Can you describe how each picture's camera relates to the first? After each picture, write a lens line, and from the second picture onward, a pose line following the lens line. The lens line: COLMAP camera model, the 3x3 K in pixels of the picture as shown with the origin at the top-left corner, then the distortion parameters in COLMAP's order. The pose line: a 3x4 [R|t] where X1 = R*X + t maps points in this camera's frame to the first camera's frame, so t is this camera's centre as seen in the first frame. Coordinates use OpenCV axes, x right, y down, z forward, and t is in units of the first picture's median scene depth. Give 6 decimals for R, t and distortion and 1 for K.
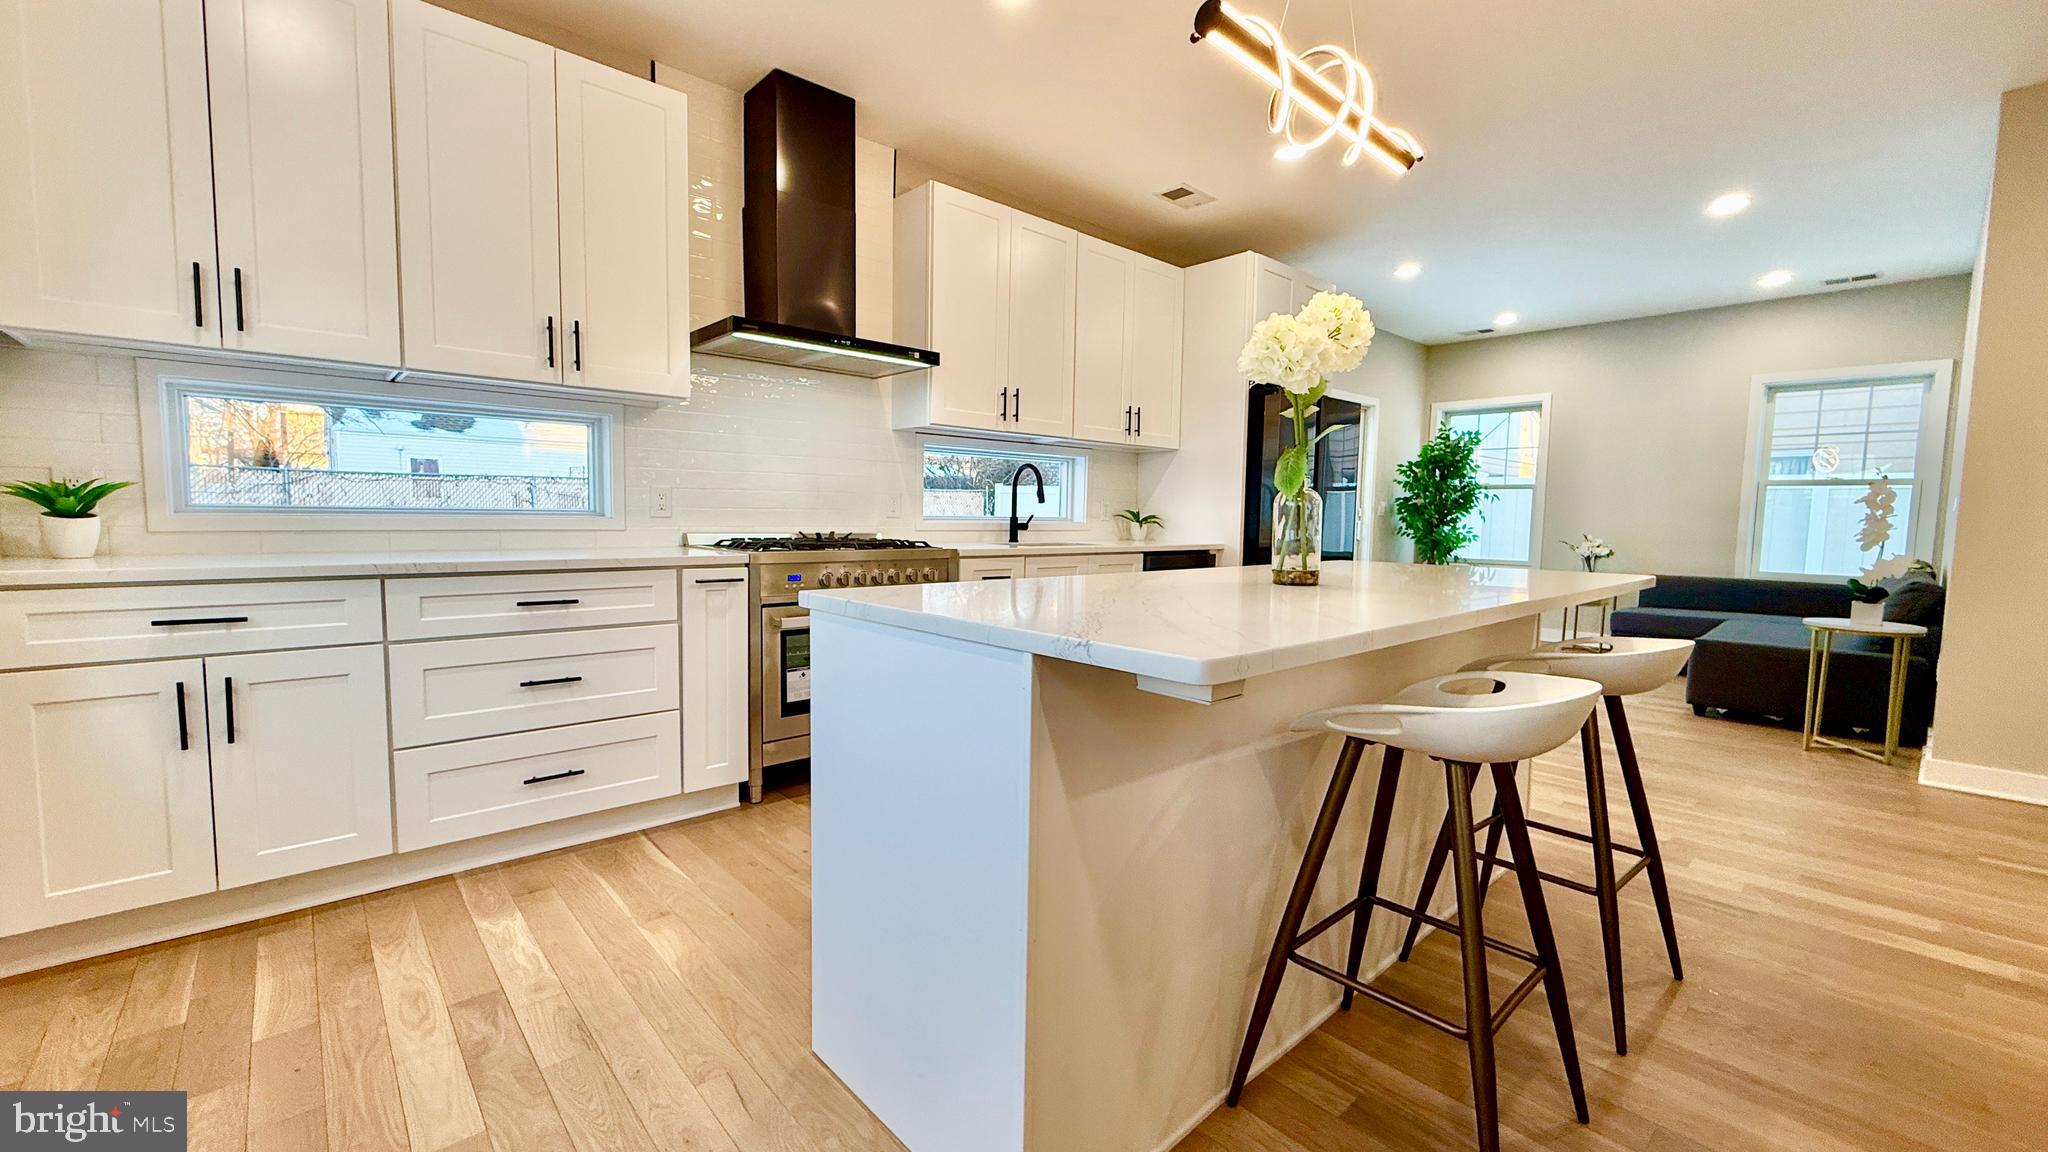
lens RADIAL K [[818.7, 0, 1018.7], [0, 818.7, 578.5], [0, 0, 1]] dist [-0.003614, 0.001121]
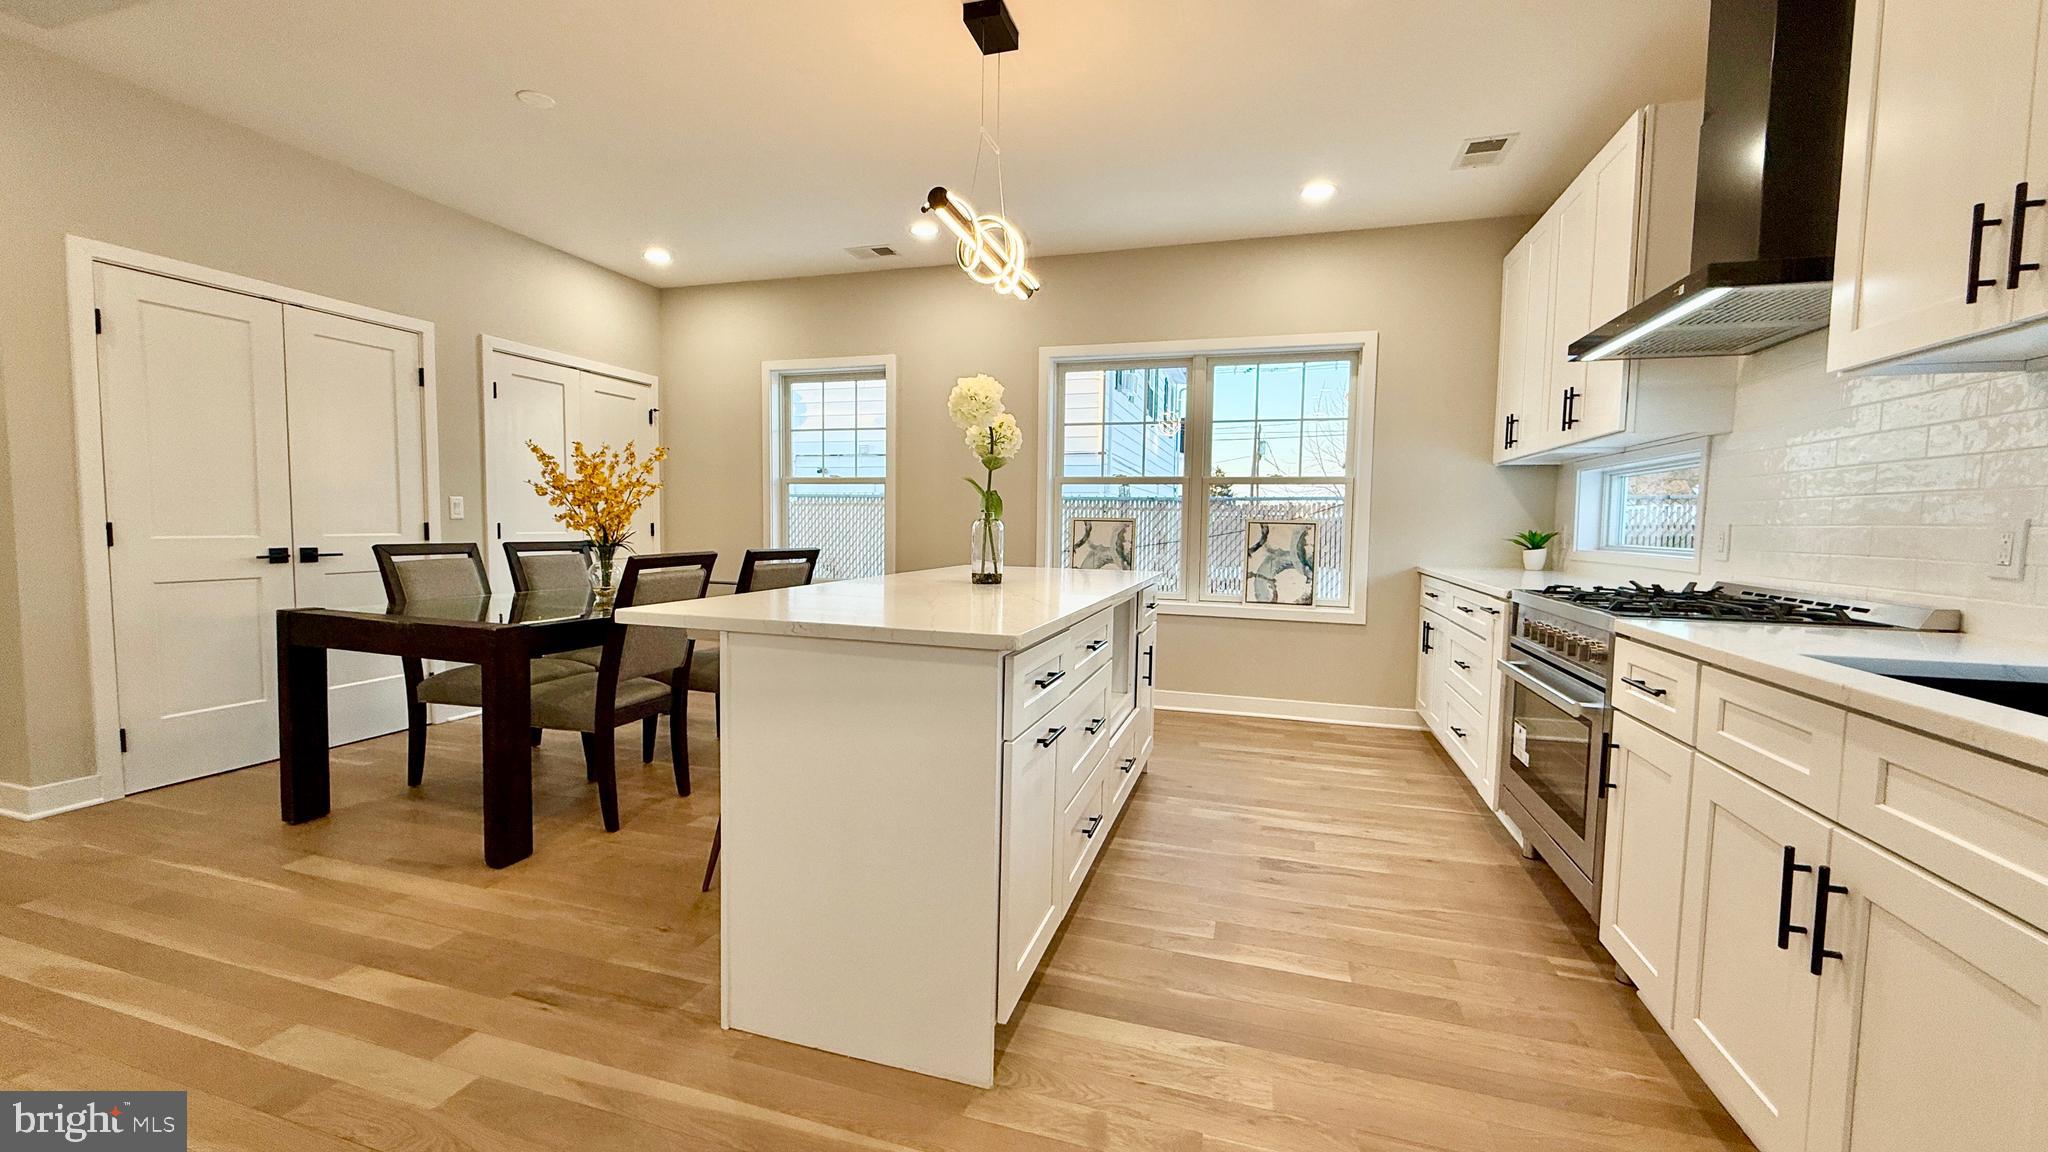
lens RADIAL K [[818.7, 0, 1017.2], [0, 818.7, 587.5], [0, 0, 1]] dist [-0.003614, 0.001121]
pose [[-0.859655, 0.016685, -0.510603, 0.612667], [-0.065131, 0.987731, 0.141932, -0.117812], [0.506707, 0.155268, -0.848021, 1.343060]]
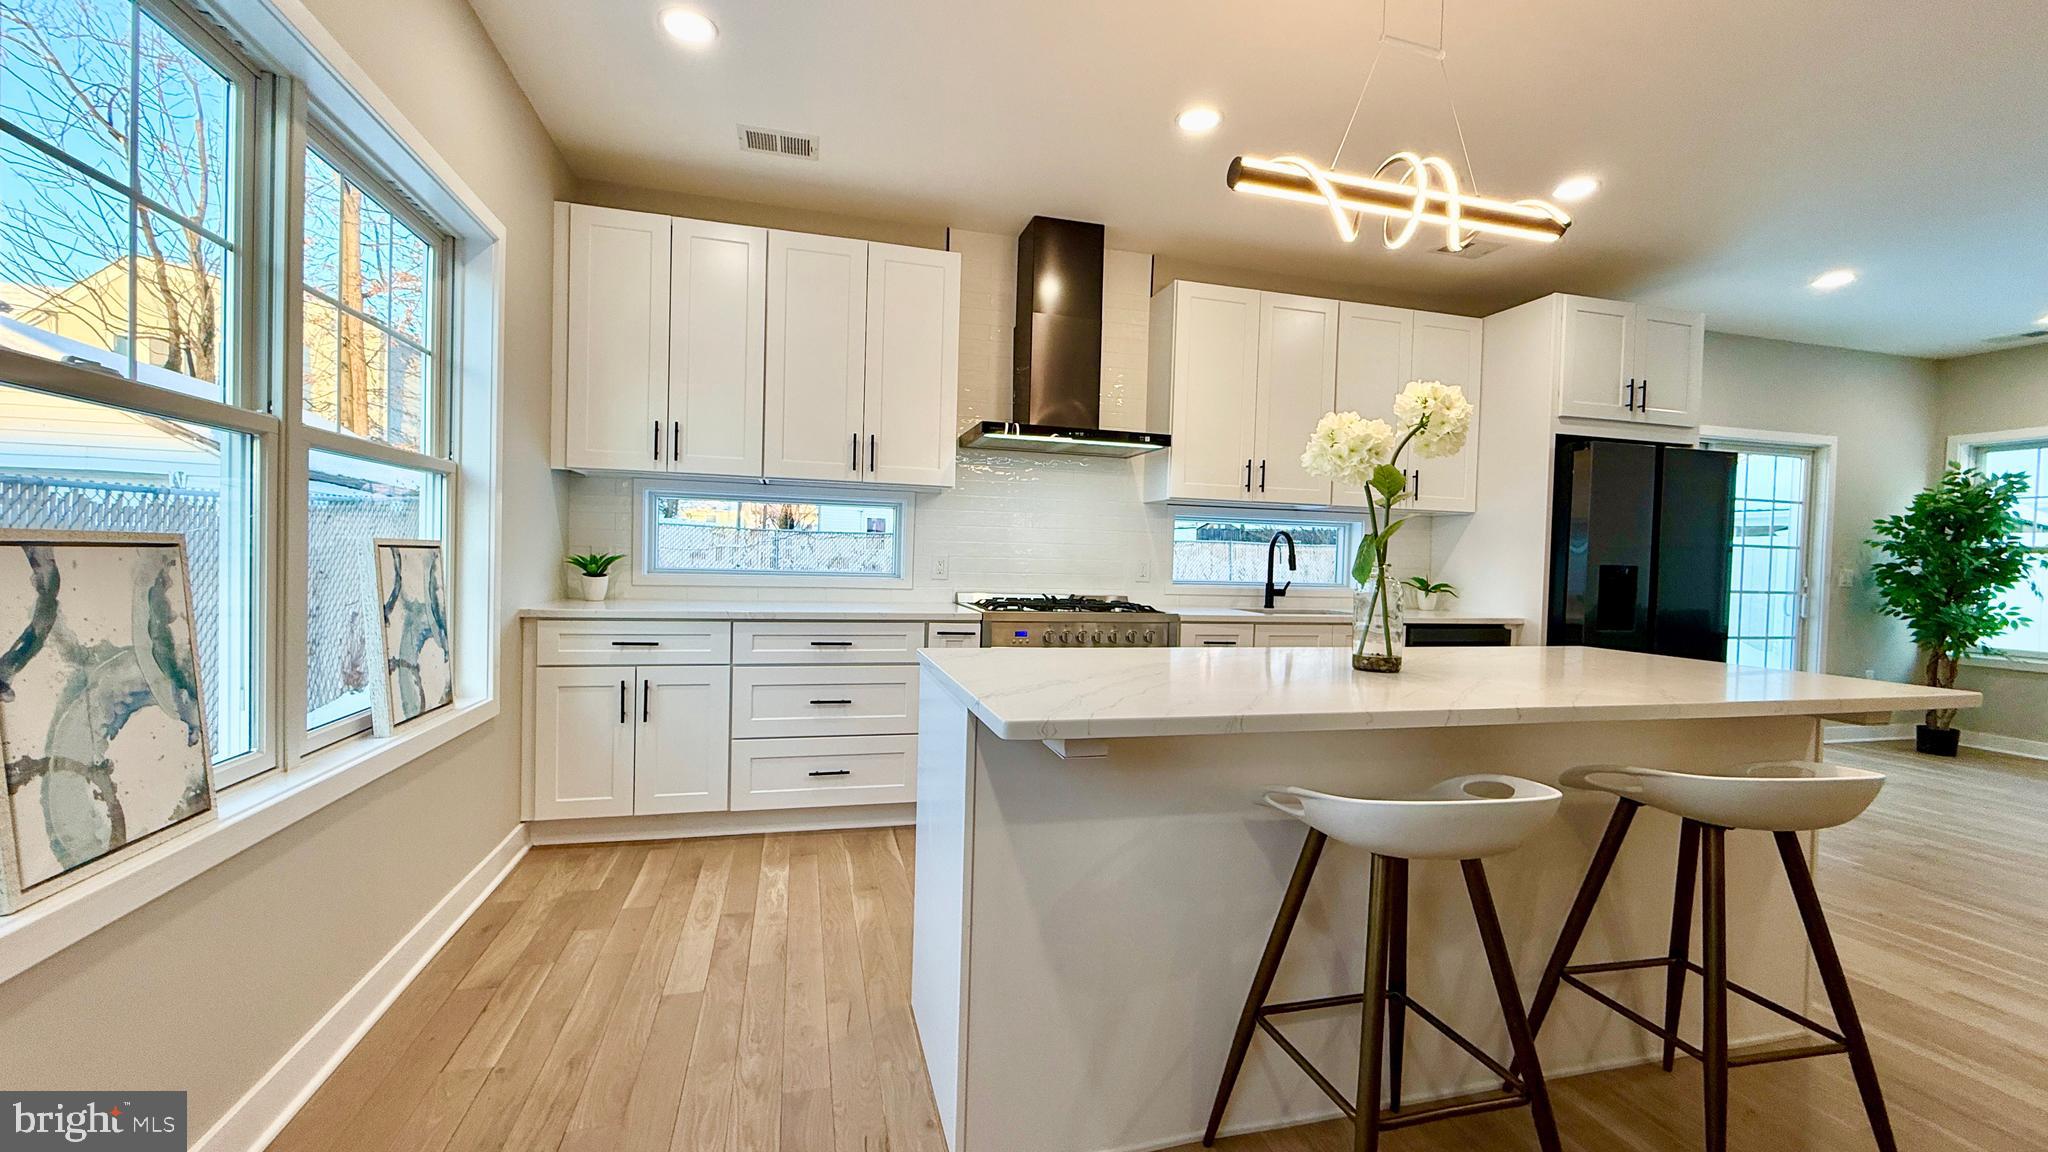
lens RADIAL K [[818.7, 0, 1010.5], [0, 818.7, 576.7], [0, 0, 1]] dist [-0.003614, 0.001121]
pose [[0.888845, 0.020253, -0.457761, 0.232684], [-0.049871, 0.997364, -0.052710, -0.018324], [0.455486, 0.069680, 0.887512, -0.062545]]
